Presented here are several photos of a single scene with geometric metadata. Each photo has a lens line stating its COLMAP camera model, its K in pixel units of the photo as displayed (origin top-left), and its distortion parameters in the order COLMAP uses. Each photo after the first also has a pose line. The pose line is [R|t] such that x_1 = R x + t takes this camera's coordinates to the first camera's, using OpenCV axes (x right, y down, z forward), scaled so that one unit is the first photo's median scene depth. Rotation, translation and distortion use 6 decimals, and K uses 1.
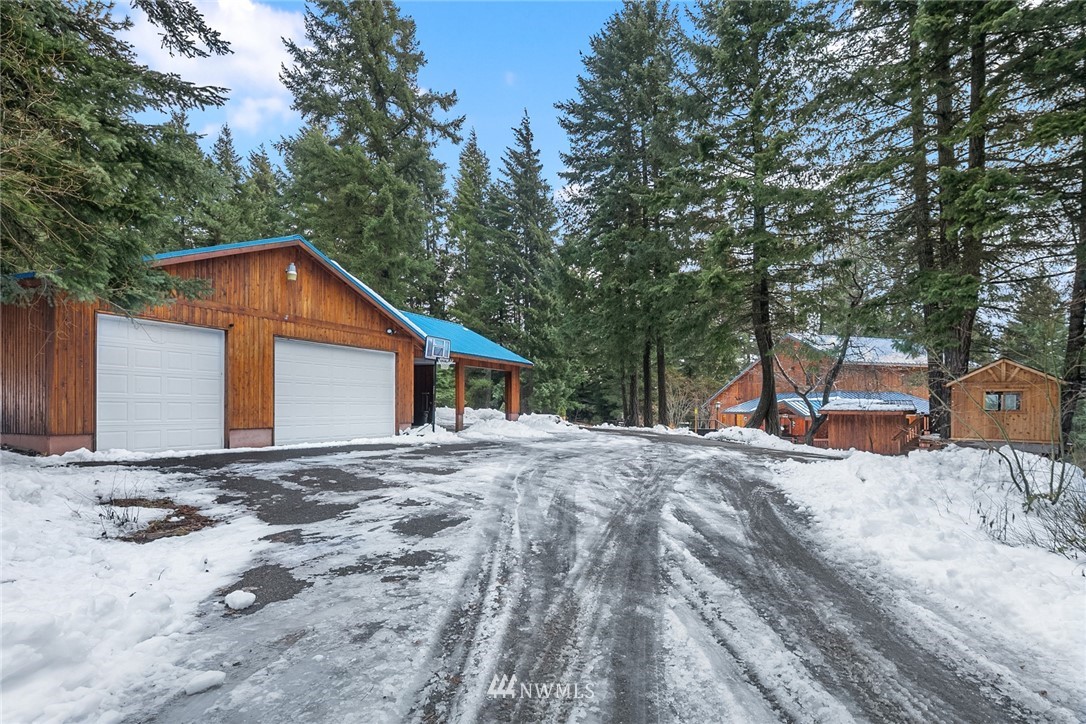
lens RADIAL K [[532.3, 0, 542.2], [0, 532.3, 383.9], [0, 0, 1]] dist [-0.000720, -0.000336]
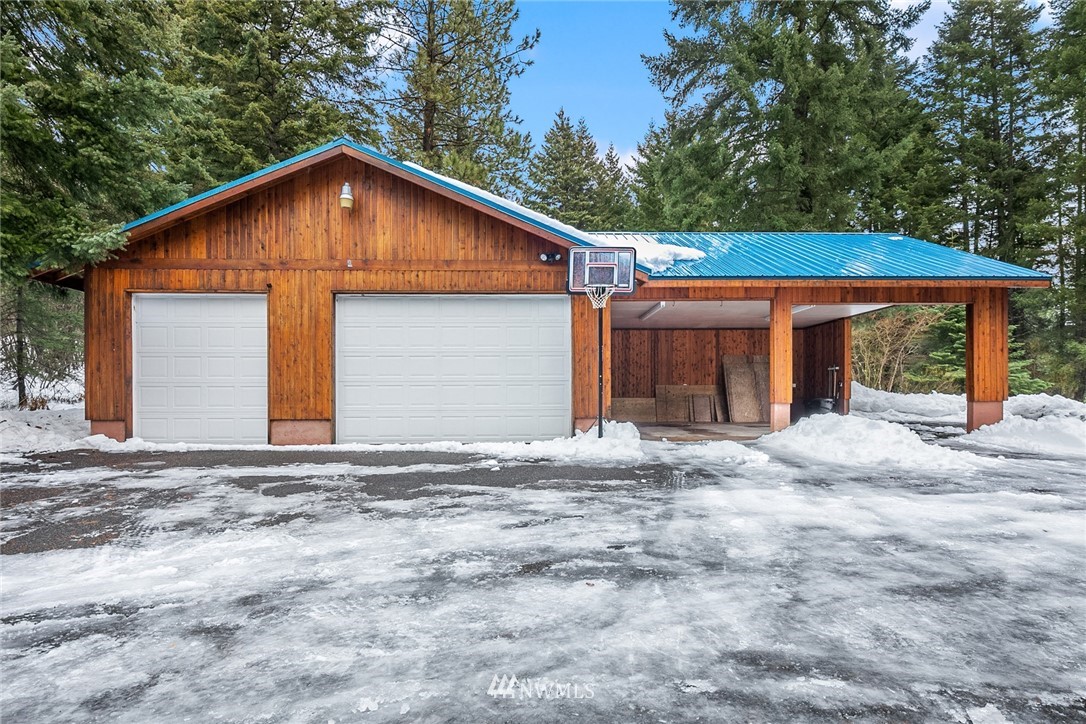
lens RADIAL K [[532.3, 0, 542.2], [0, 532.3, 383.9], [0, 0, 1]] dist [-0.000720, -0.000336]
pose [[0.493395, -0.030391, -0.869274, 0.266983], [0.045400, 0.998927, -0.009155, 0.054816], [0.868620, -0.034948, 0.494245, 0.907805]]
